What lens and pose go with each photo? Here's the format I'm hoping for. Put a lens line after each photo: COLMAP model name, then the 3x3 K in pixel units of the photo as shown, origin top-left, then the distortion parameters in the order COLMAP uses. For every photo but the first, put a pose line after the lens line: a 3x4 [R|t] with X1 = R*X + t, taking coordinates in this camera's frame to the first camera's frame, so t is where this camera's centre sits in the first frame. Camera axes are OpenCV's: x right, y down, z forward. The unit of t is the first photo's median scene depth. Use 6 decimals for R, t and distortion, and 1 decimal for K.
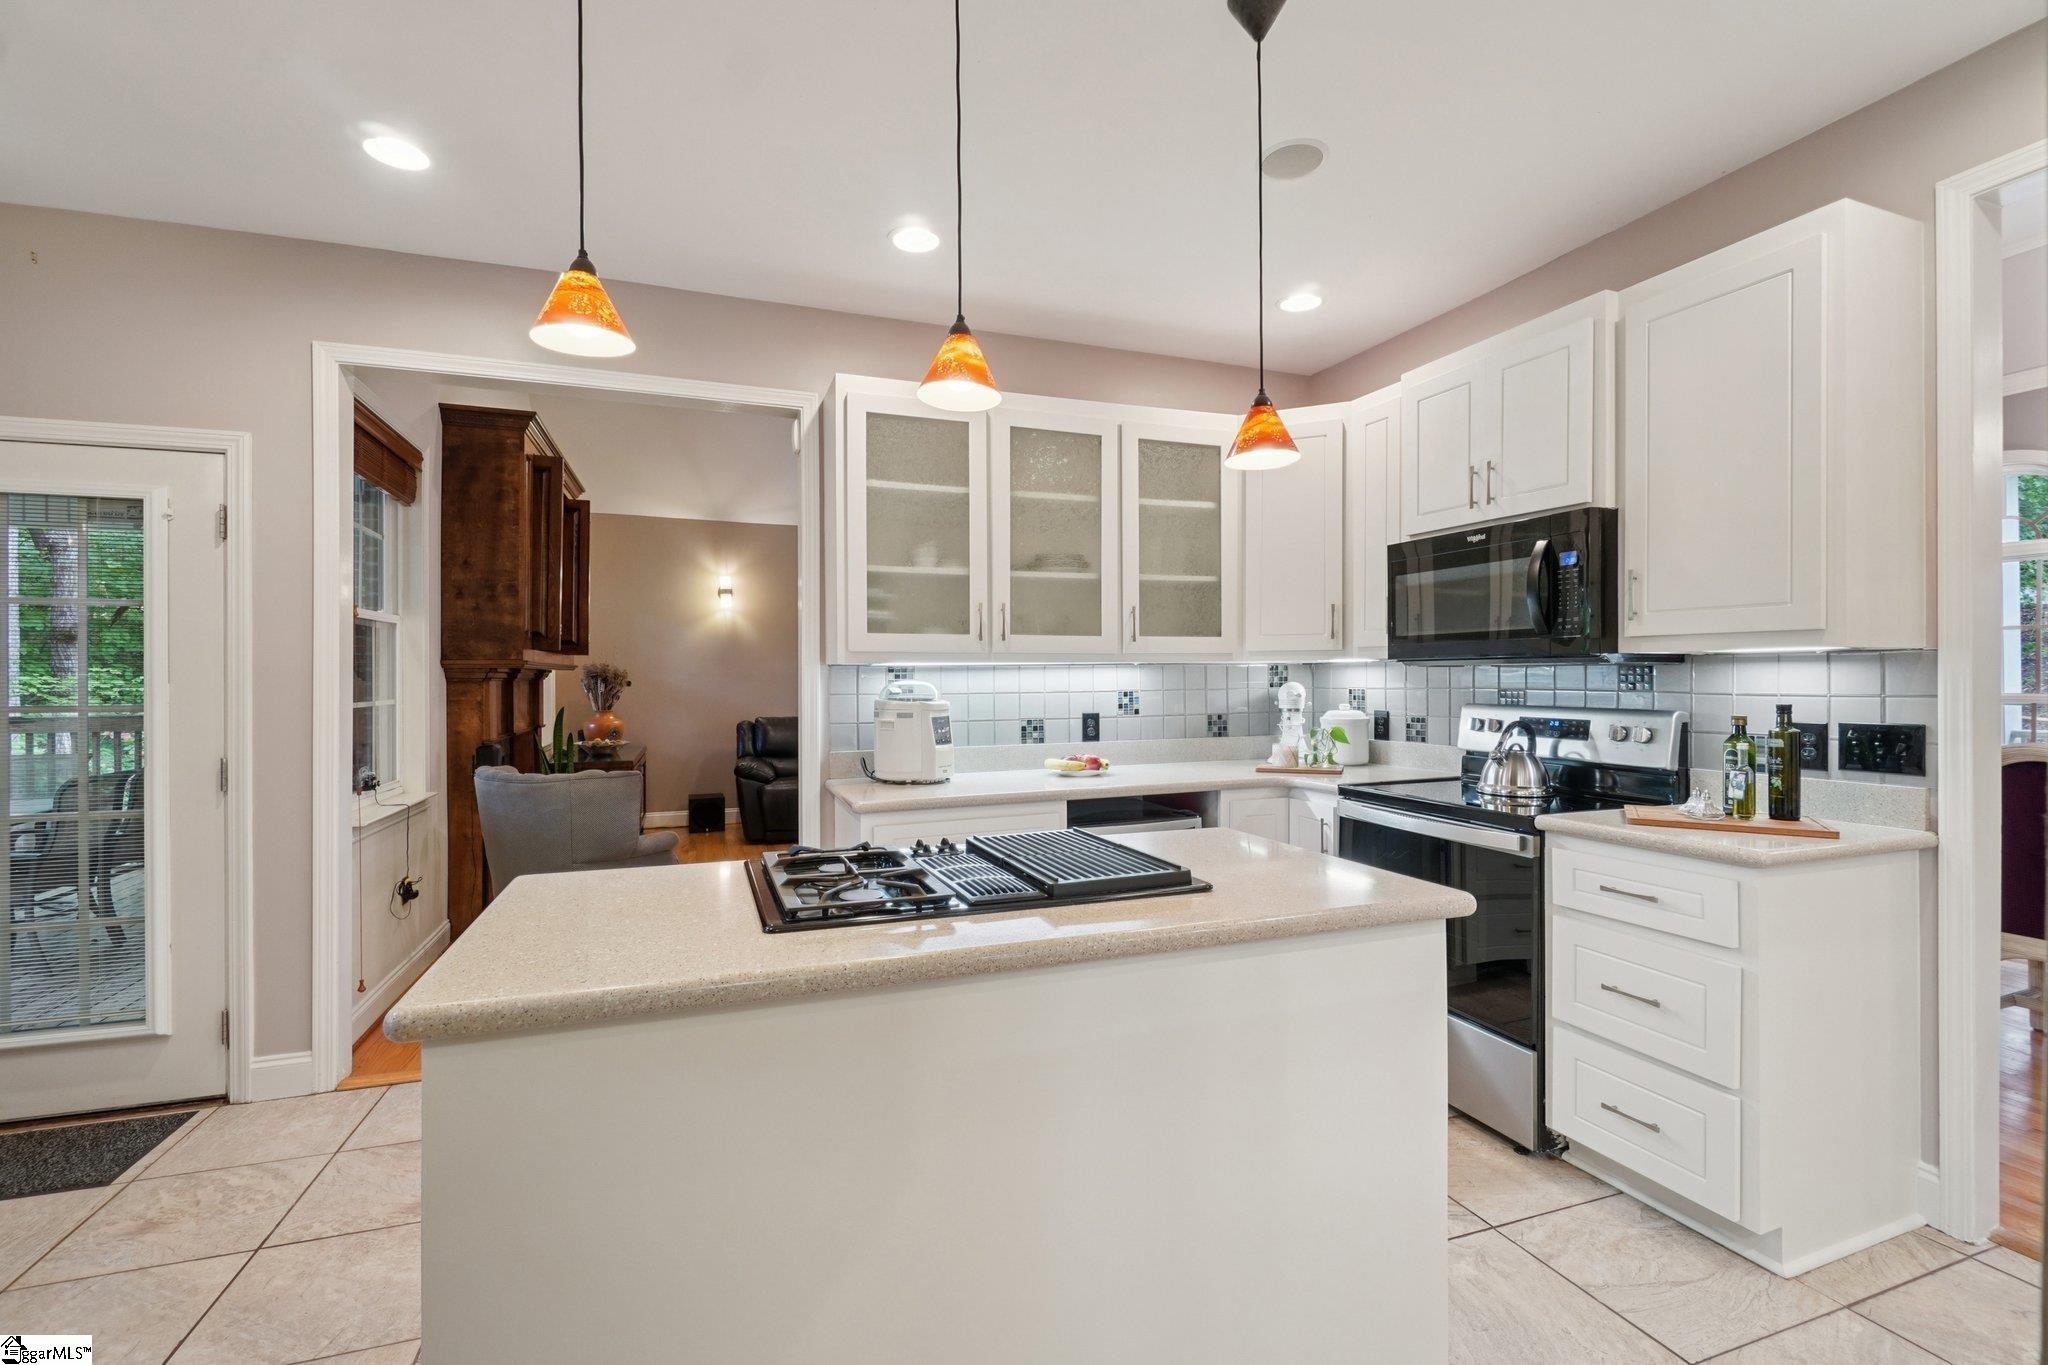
lens RADIAL K [[892.8, 0, 1031.2], [0, 892.8, 683.5], [0, 0, 1]] dist [-0.011564, 0.001260]
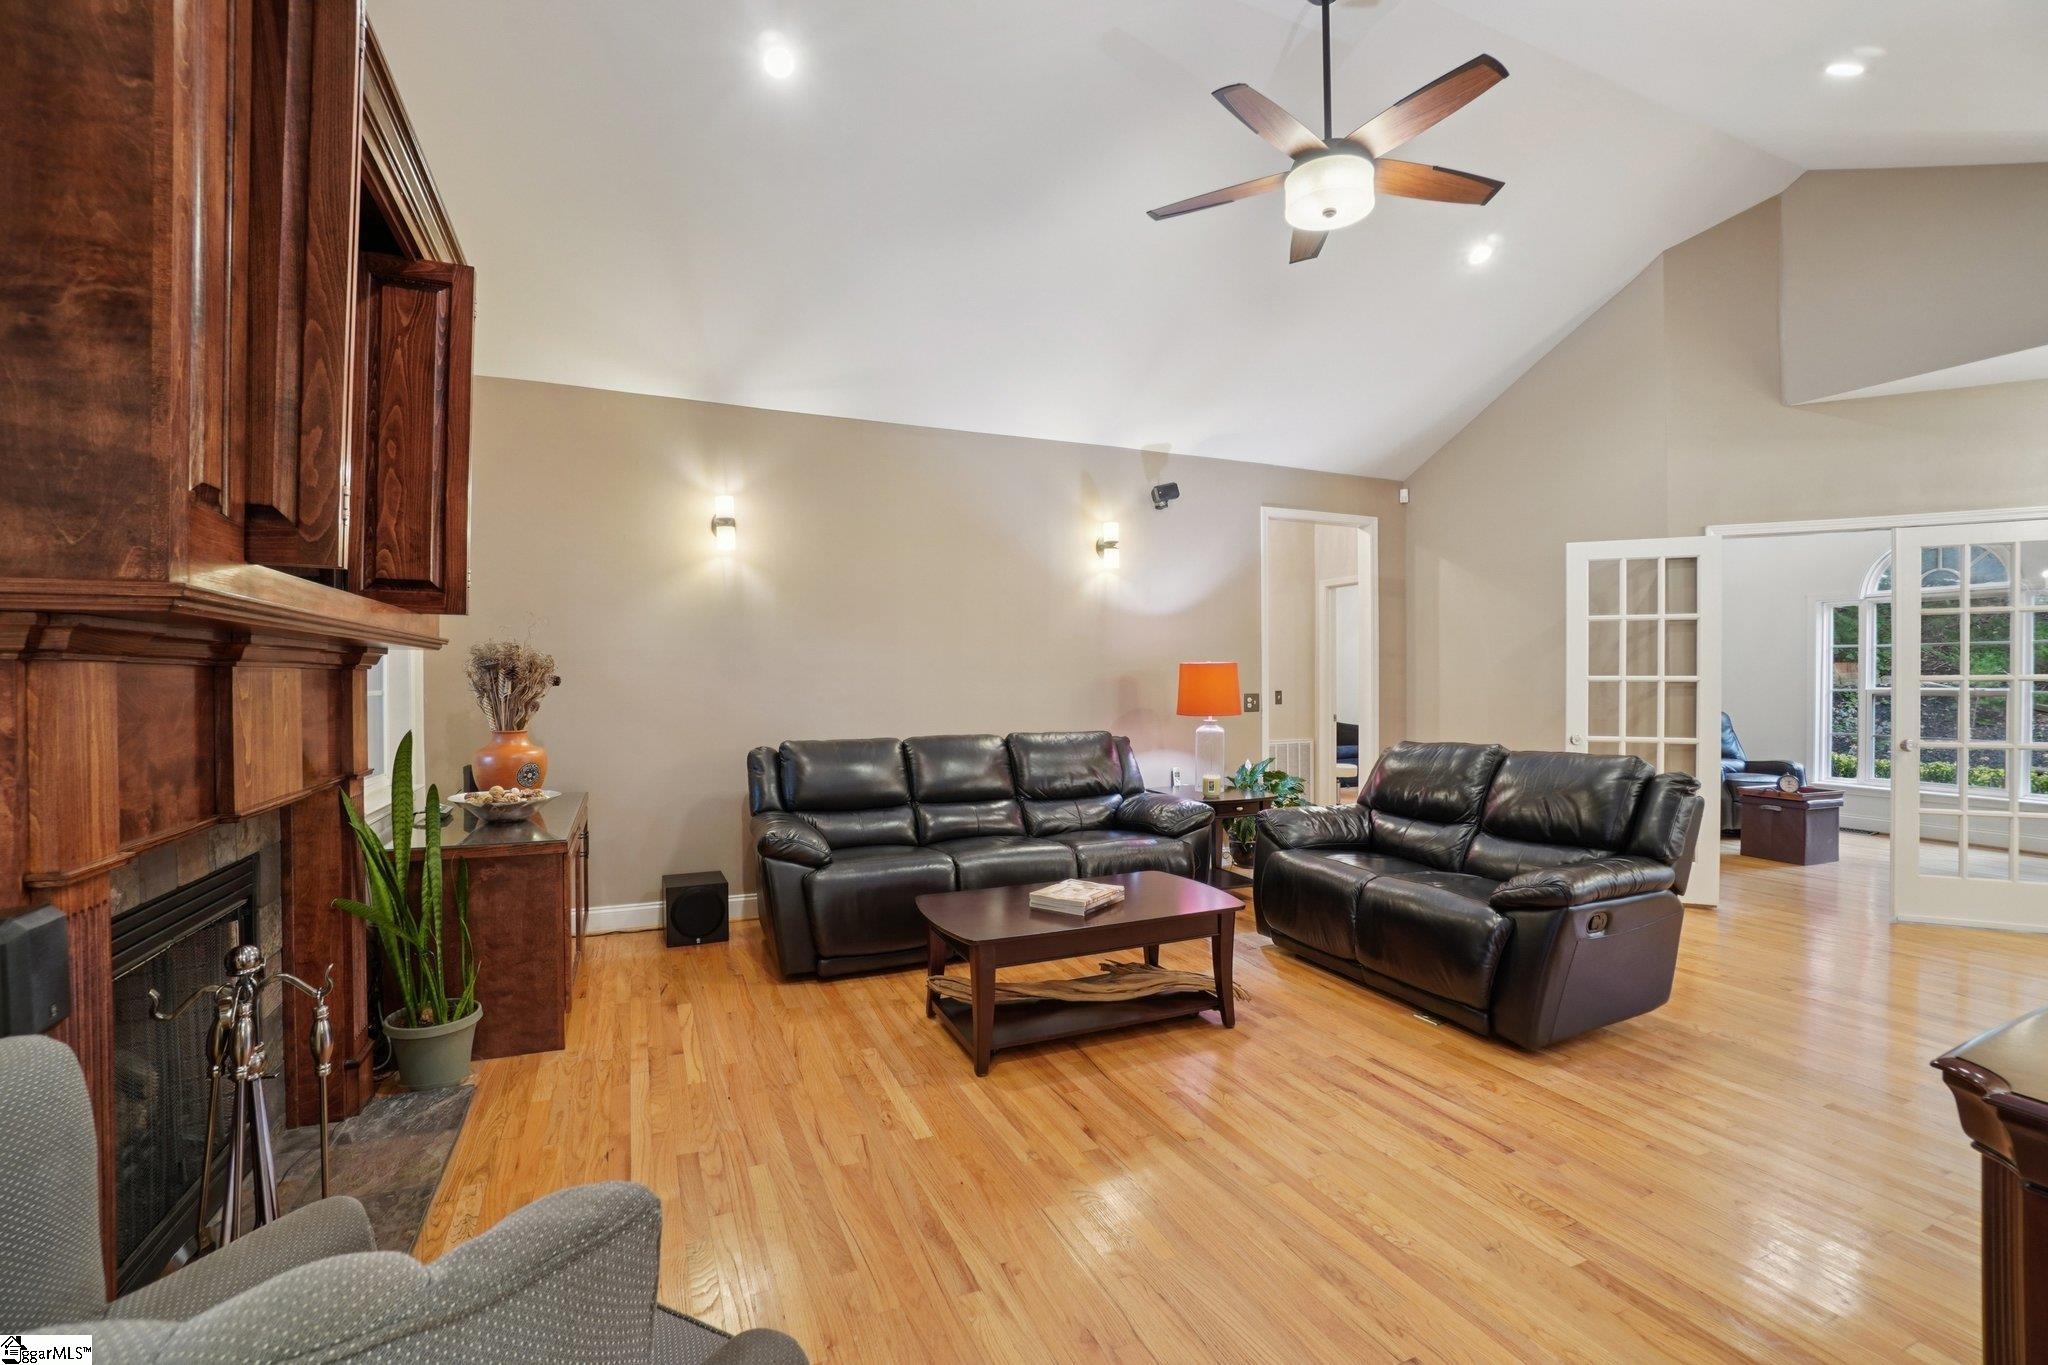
lens RADIAL K [[892.8, 0, 983.3], [0, 892.8, 692.4], [0, 0, 1]] dist [-0.011564, 0.001260]
pose [[0.999635, 0.002754, 0.026877, -0.212935], [-0.002945, 0.999971, 0.007056, 0.002349], [-0.026857, -0.007133, 0.999614, 0.464540]]
